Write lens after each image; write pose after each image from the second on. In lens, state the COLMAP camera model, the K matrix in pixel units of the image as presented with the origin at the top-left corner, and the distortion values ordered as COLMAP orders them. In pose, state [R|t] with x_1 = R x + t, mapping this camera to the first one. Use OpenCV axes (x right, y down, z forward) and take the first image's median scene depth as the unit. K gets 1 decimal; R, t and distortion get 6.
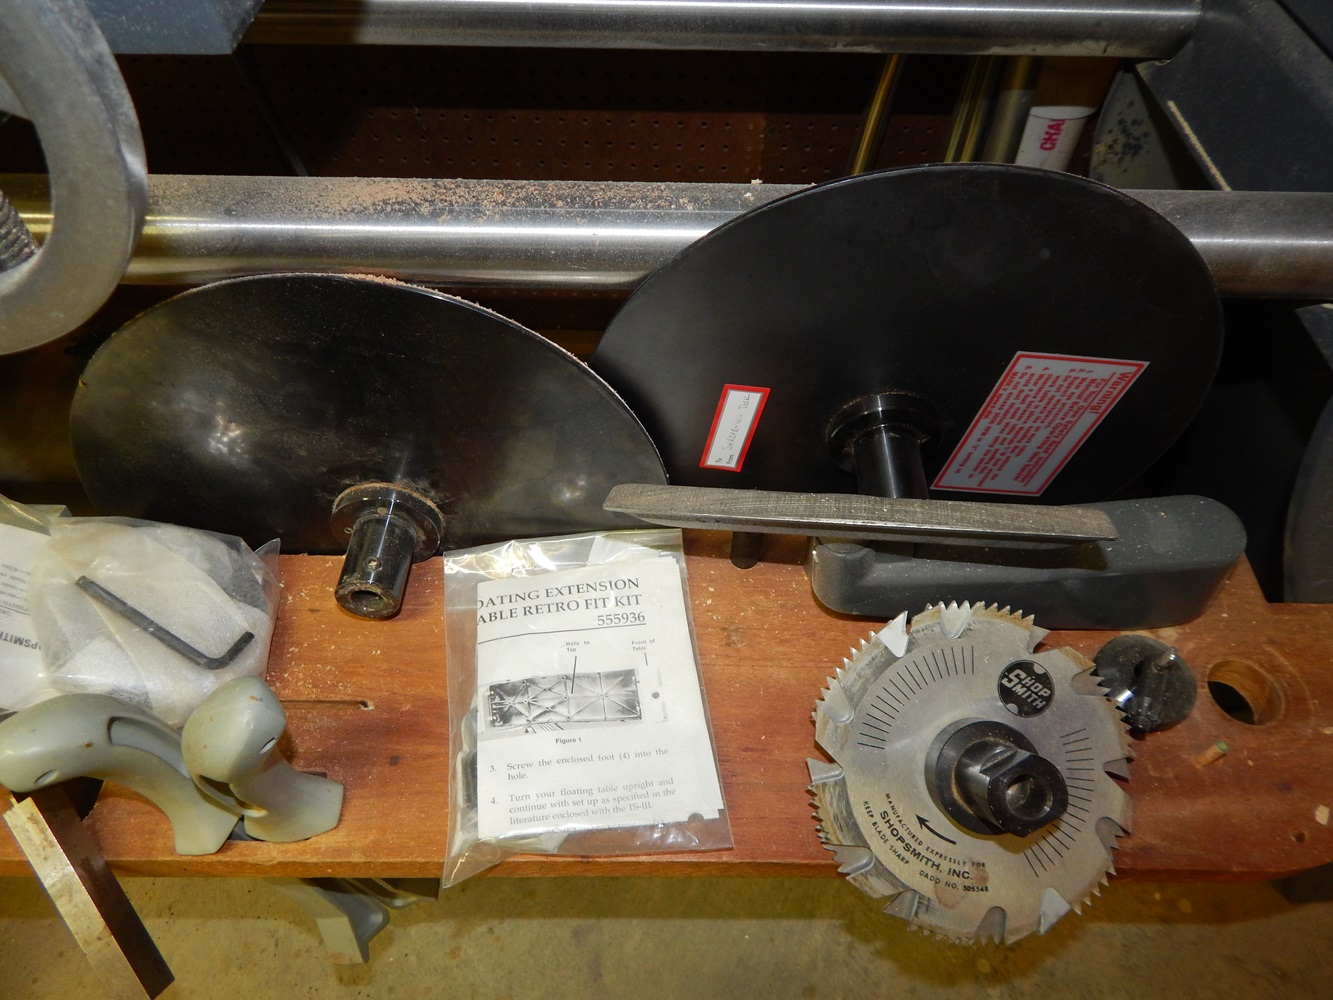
lens RADIAL K [[889.3, 0, 668.0], [0, 889.3, 497.3], [0, 0, 1]] dist [0.015587, -0.010515]
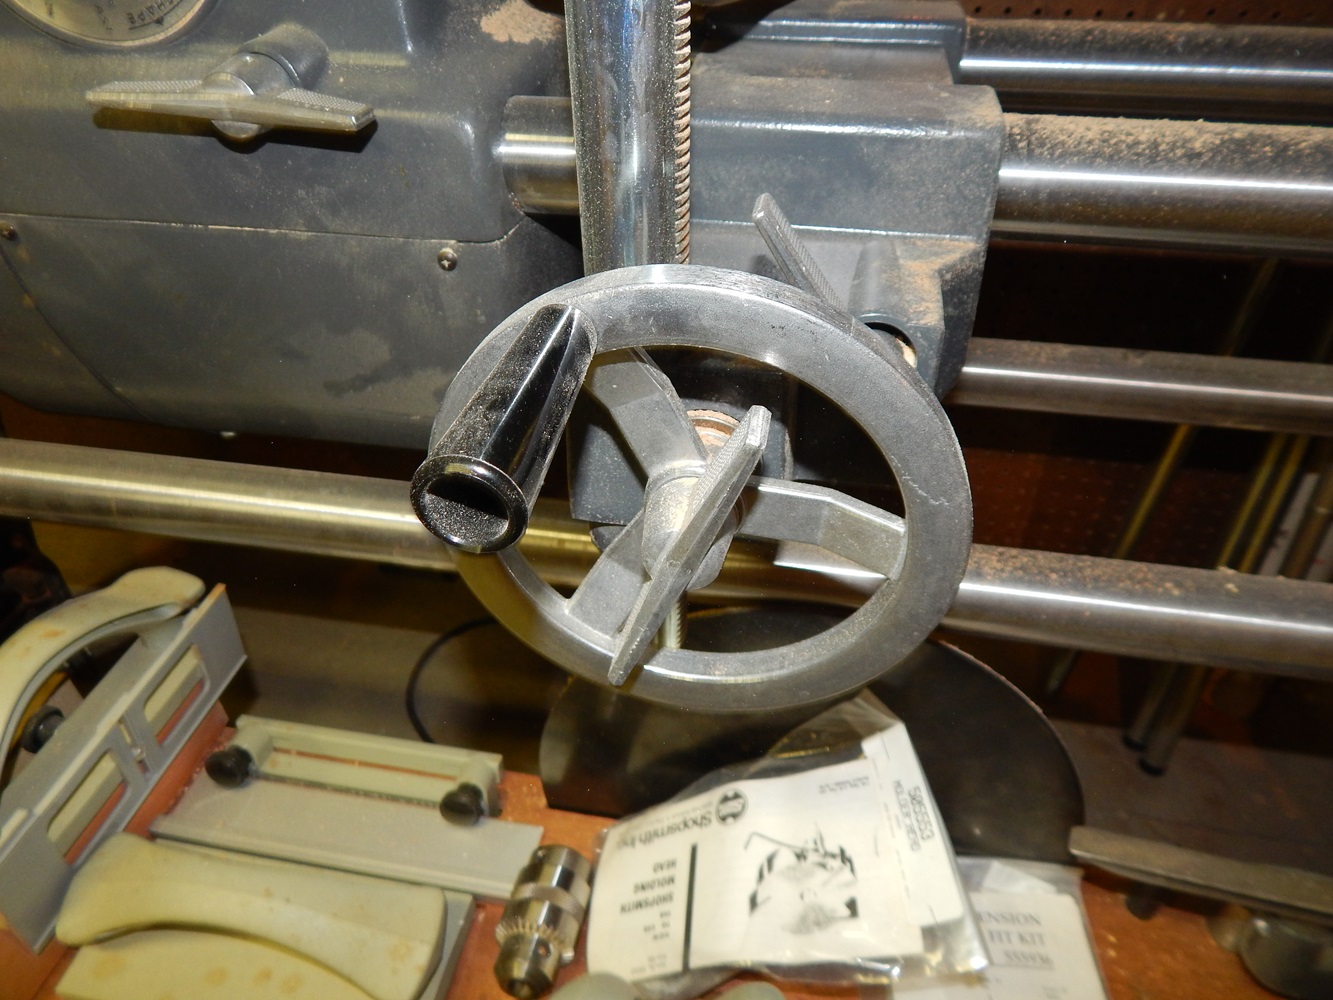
lens RADIAL K [[878.7, 0, 671.4], [0, 878.7, 501.5], [0, 0, 1]] dist [0.000431, -0.003528]
pose [[0.980897, 0.097532, -0.168312, -0.357615], [-0.135557, 0.963268, -0.231818, -0.081551], [0.139520, 0.250205, 0.958087, -0.139242]]
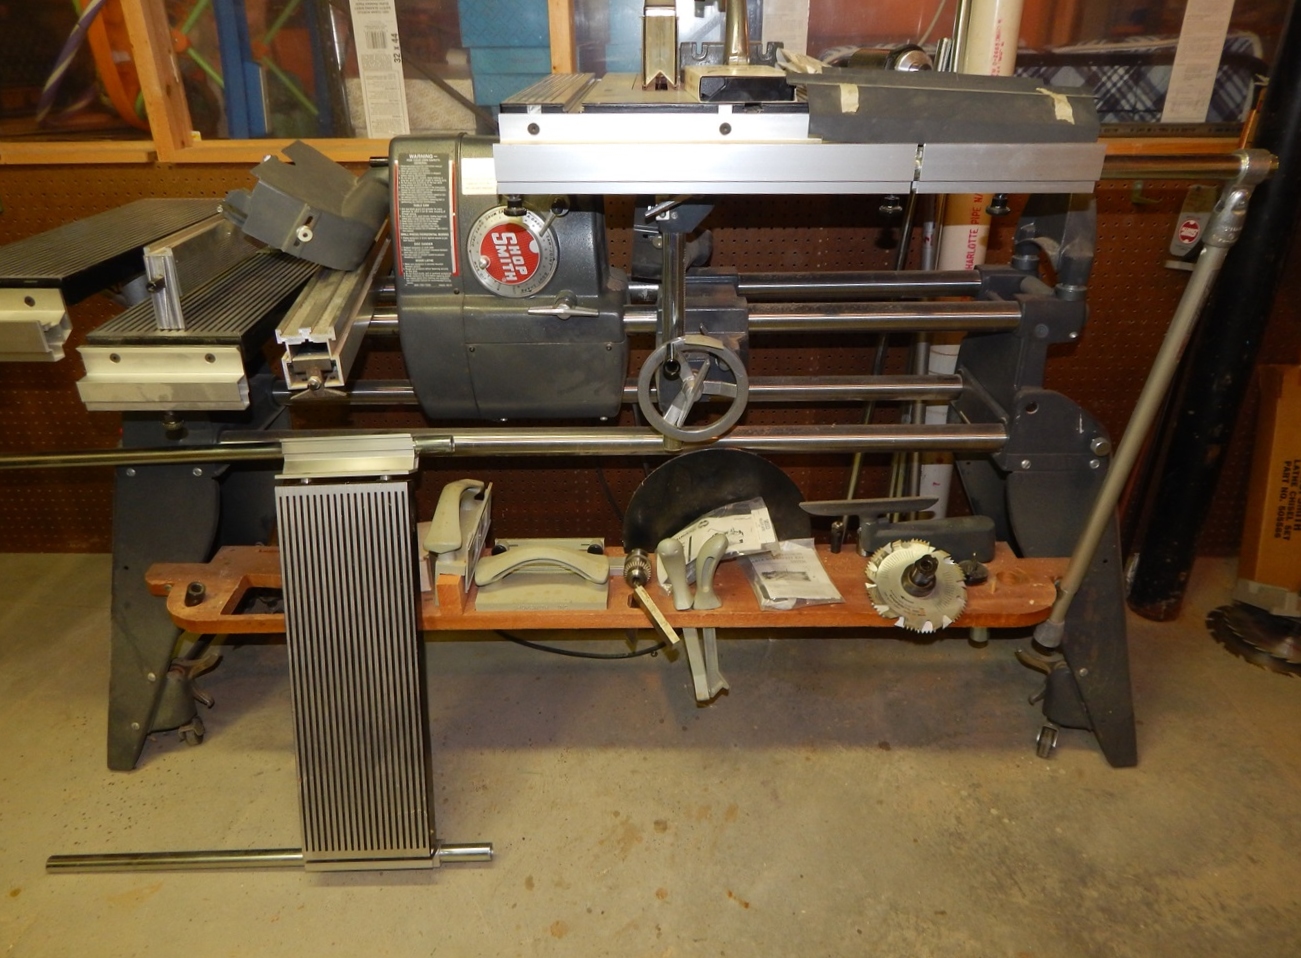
lens RADIAL K [[901.9, 0, 652.1], [0, 901.9, 472.5], [0, 0, 1]] dist [0.007313, -0.001263]
pose [[0.999596, -0.023295, -0.016301, -0.533024], [0.013873, 0.900059, -0.435547, 1.294559], [0.024818, 0.435145, 0.900018, -2.062820]]
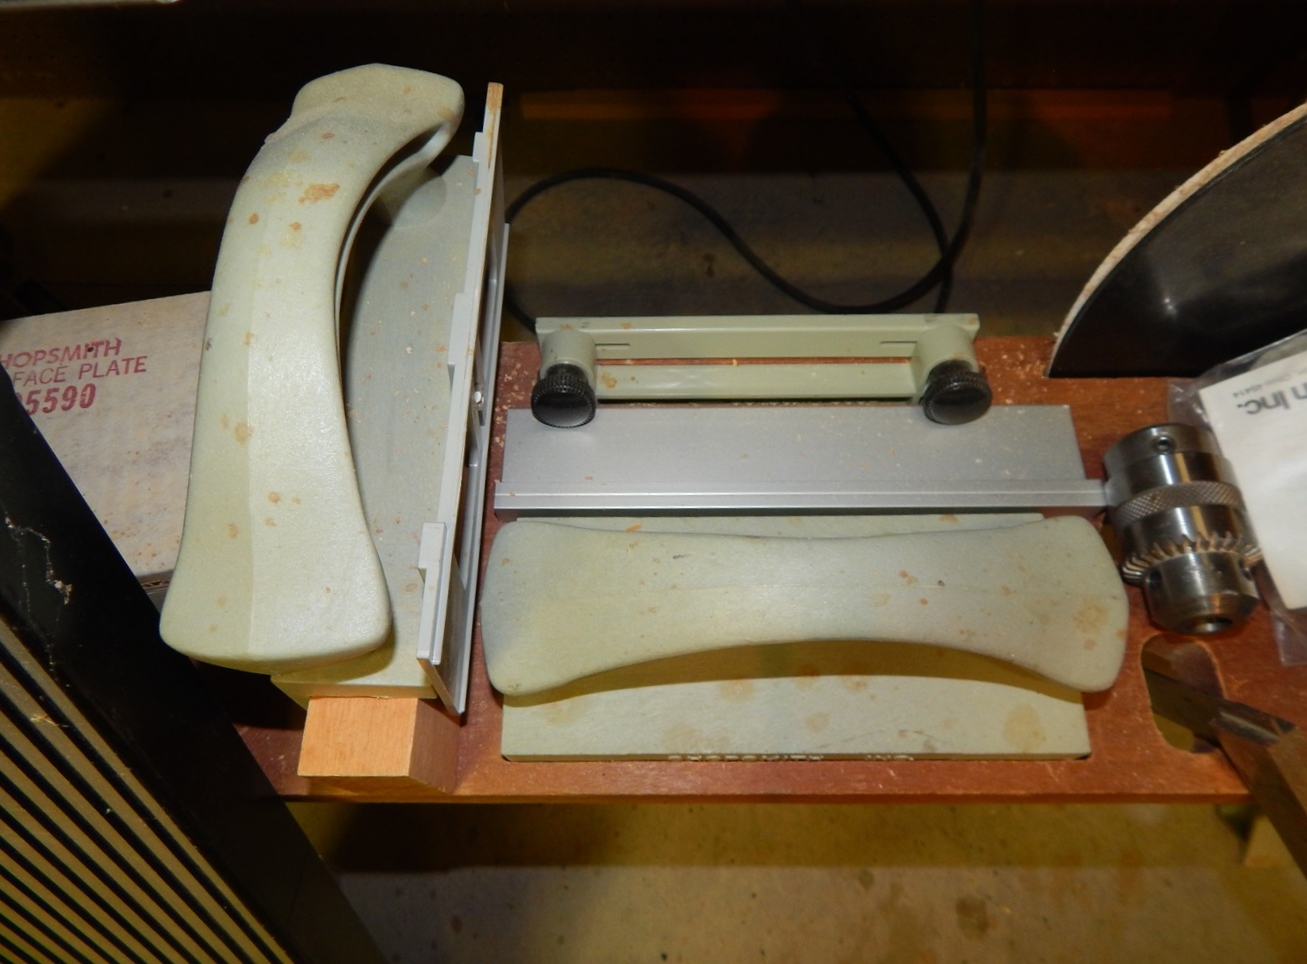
lens RADIAL K [[906.0, 0, 655.1], [0, 906.0, 475.5], [0, 0, 1]] dist [0.007313, -0.001263]
pose [[0.999277, -0.004884, -0.037711, -1.053409], [0.012150, 0.980739, 0.194942, -0.008397], [0.036033, -0.195260, 0.980089, 0.269539]]
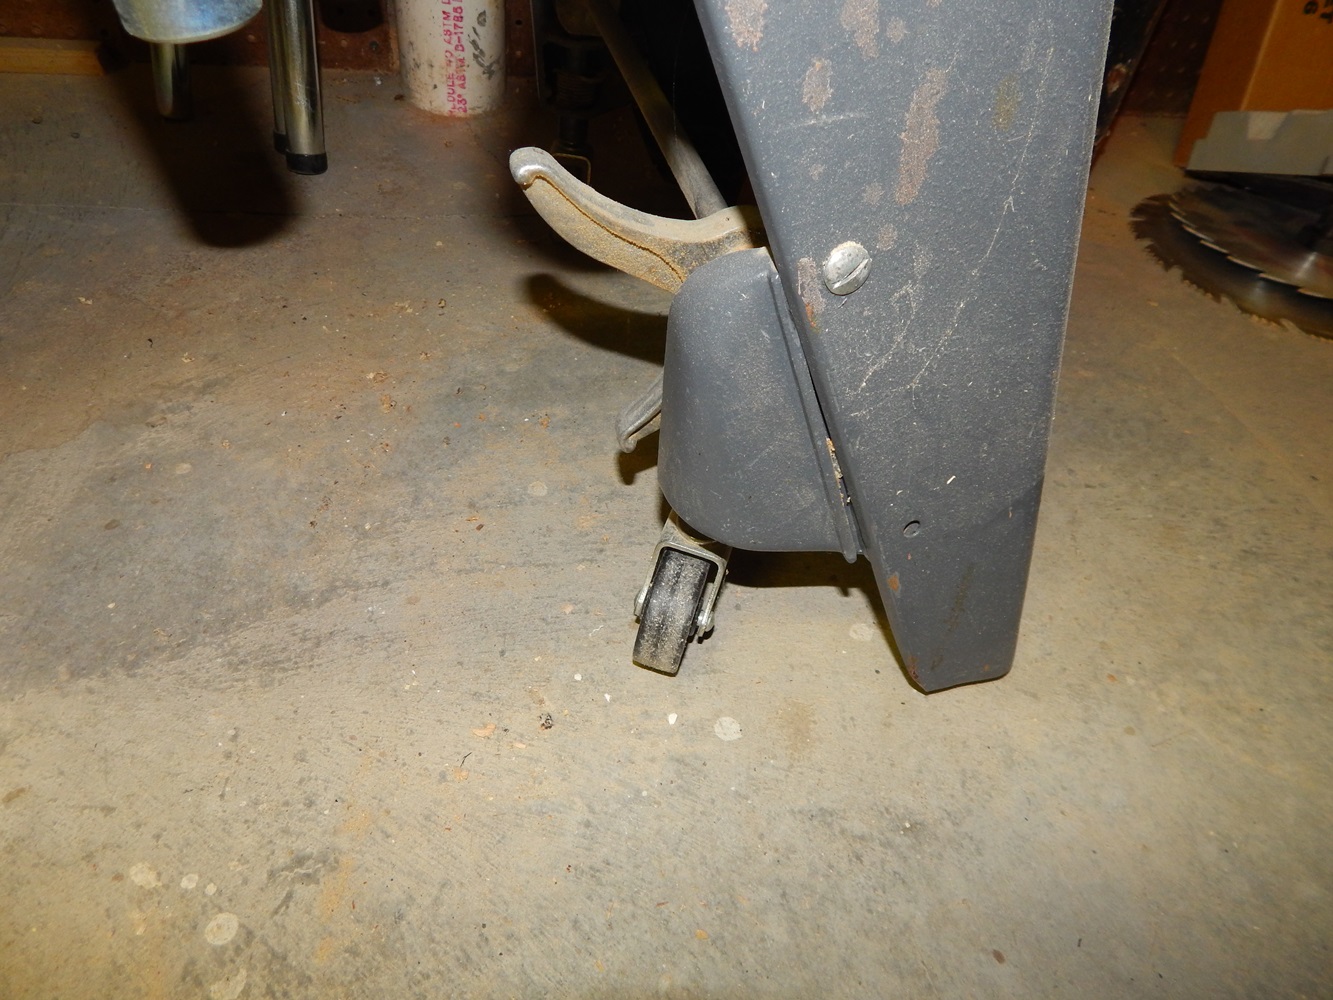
lens RADIAL K [[889.3, 0, 668.0], [0, 889.3, 497.3], [0, 0, 1]] dist [0.015587, -0.010515]
pose [[0.972125, -0.077319, 0.221347, 0.808594], [0.107662, 0.985852, -0.128469, 0.701796], [-0.208282, 0.148718, 0.966696, 0.948198]]
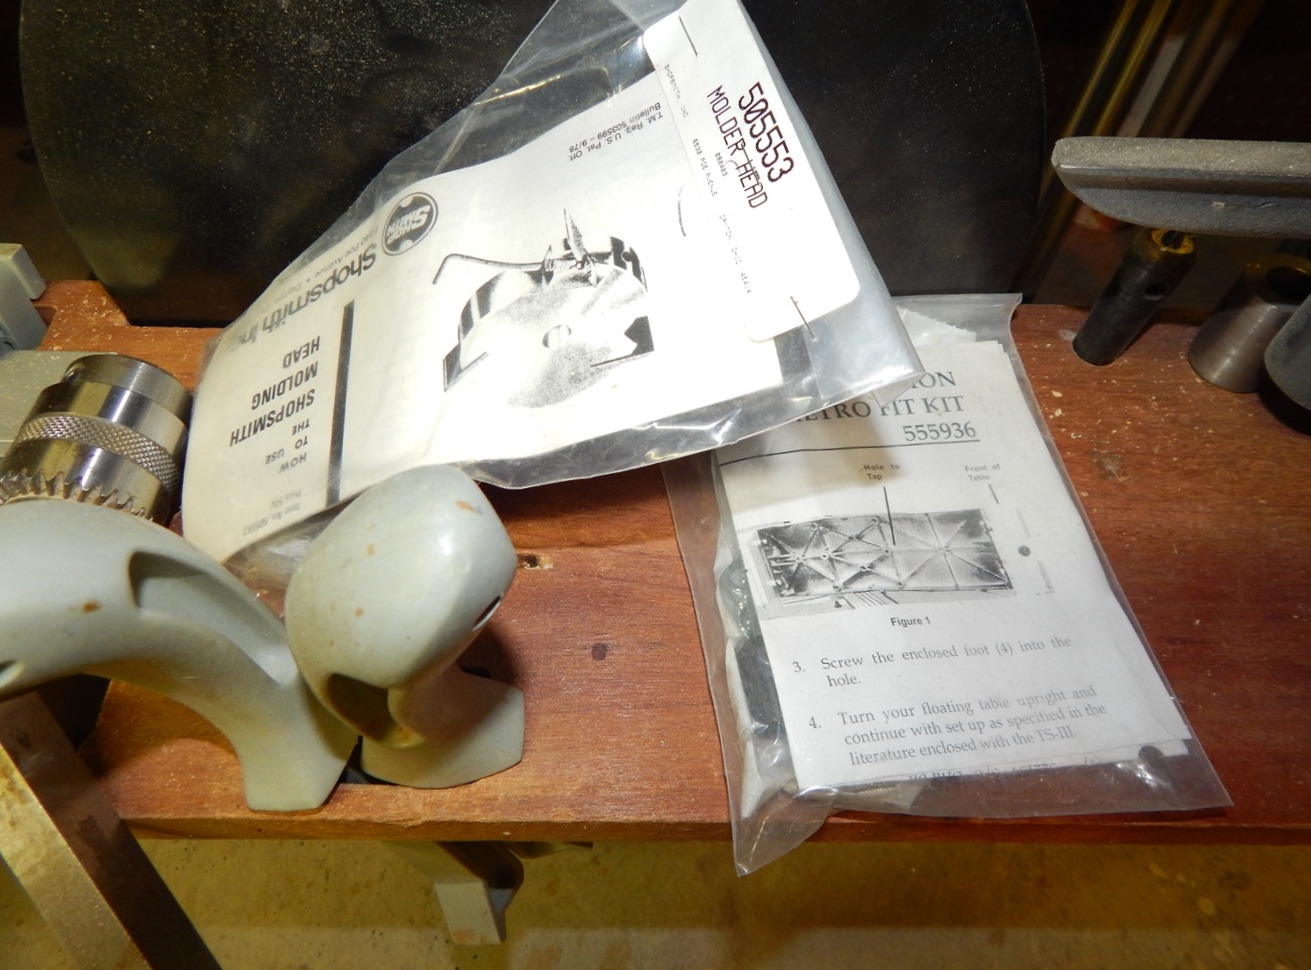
lens RADIAL K [[880.2, 0, 660.4], [0, 880.2, 481.4], [0, 0, 1]] dist [0.021967, -0.019066]
pose [[0.999673, 0.013988, 0.021429, -0.281780], [-0.015932, 0.995502, 0.093392, 0.126604], [-0.020026, -0.093703, 0.995399, 0.423294]]
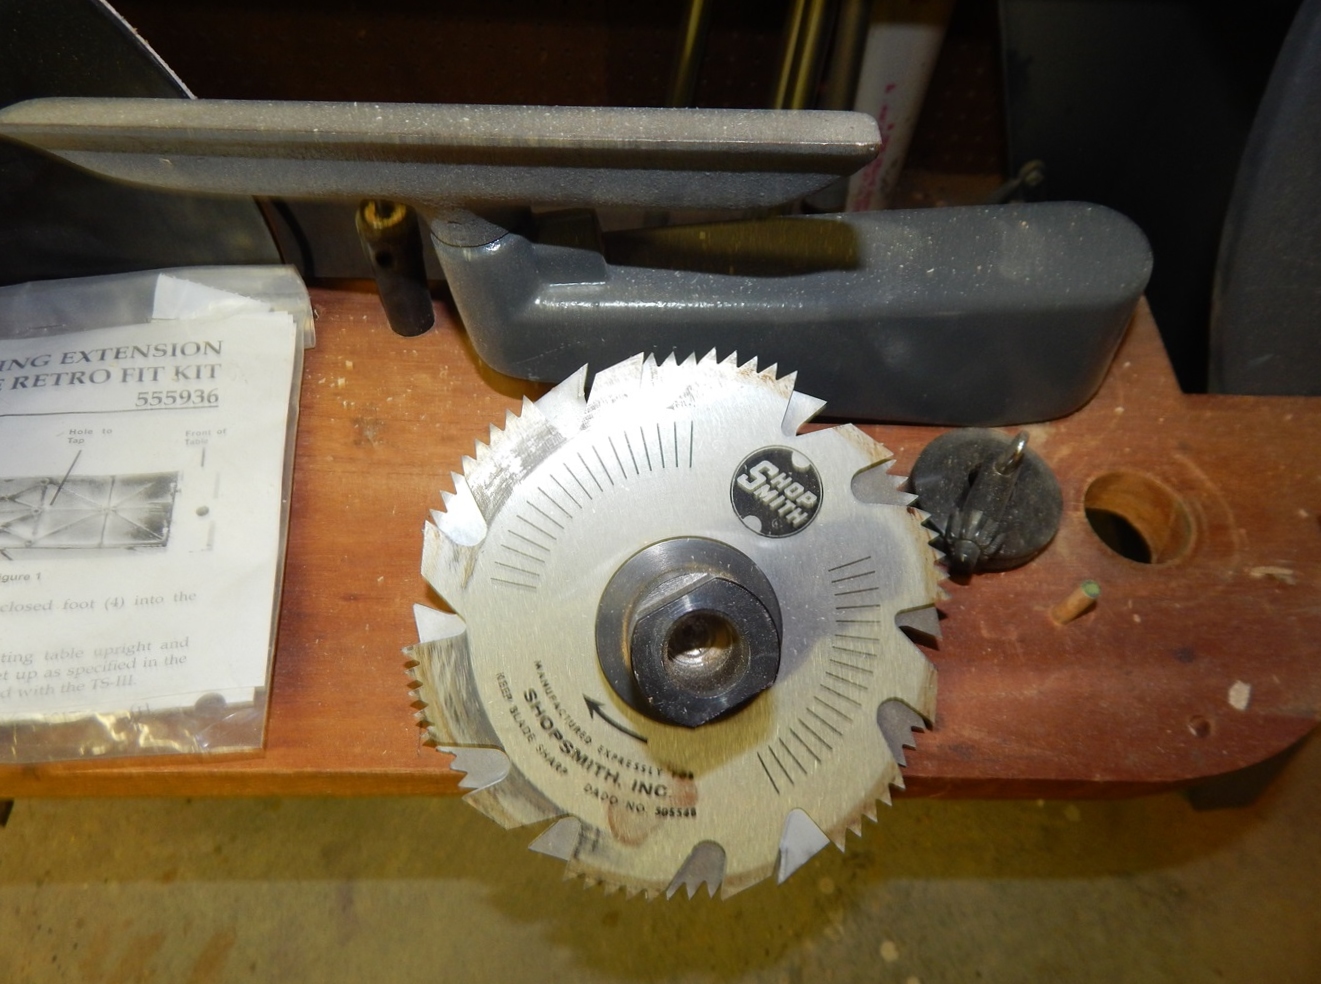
lens RADIAL K [[885.1, 0, 660.5], [0, 885.1, 492.0], [0, 0, 1]] dist [0.006953, -0.000530]
pose [[0.999279, 0.006936, 0.037315, 0.287362], [-0.010412, 0.995540, 0.093768, 0.151964], [-0.036498, -0.094089, 0.994895, 0.388865]]
